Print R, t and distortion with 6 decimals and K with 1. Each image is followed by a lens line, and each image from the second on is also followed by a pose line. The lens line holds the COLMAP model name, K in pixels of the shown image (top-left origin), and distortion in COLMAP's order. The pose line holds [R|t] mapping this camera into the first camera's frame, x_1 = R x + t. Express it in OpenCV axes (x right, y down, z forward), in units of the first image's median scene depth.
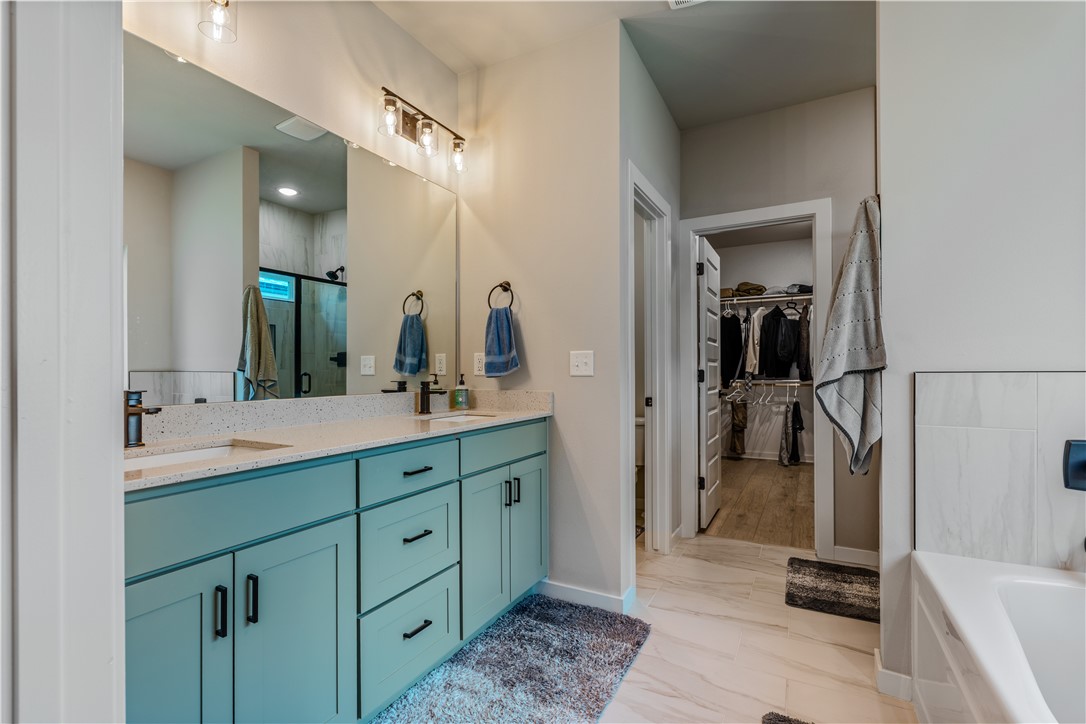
lens RADIAL K [[495.1, 0, 540.6], [0, 495.1, 362.1], [0, 0, 1]] dist [-0.009923, 0.003766]
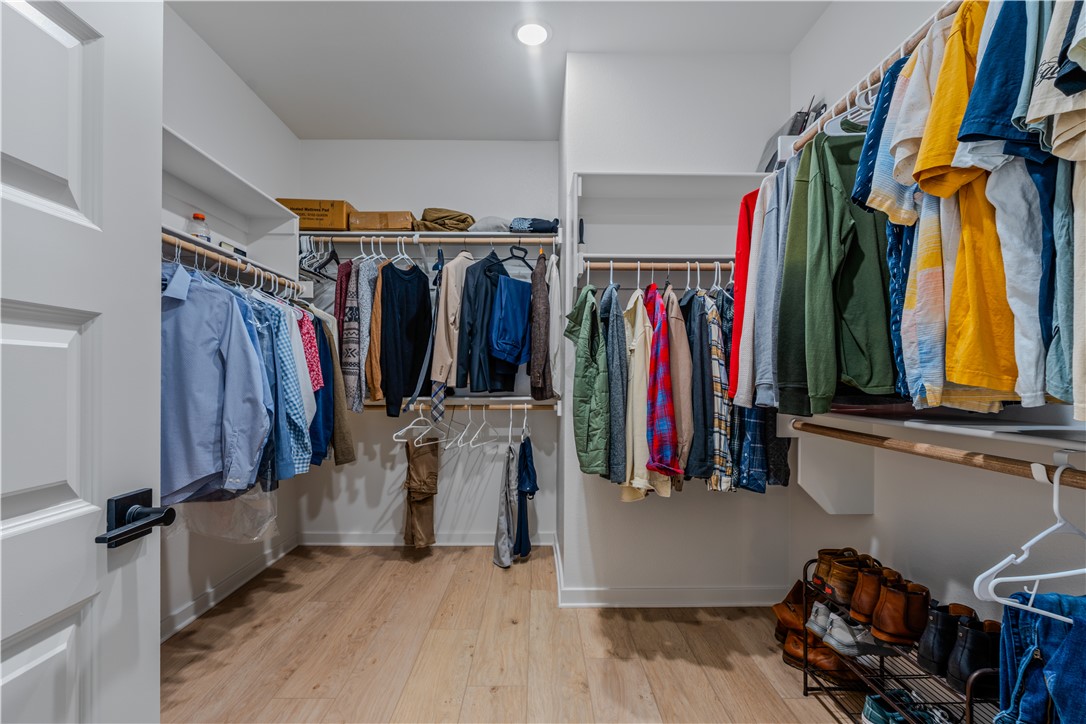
lens RADIAL K [[495.1, 0, 544.5], [0, 495.1, 367.4], [0, 0, 1]] dist [-0.009923, 0.003766]
pose [[0.869304, 0.008066, 0.494212, 0.273131], [-0.005981, 0.999965, -0.005800, 0.008113], [-0.494242, 0.002086, 0.869322, 0.529501]]
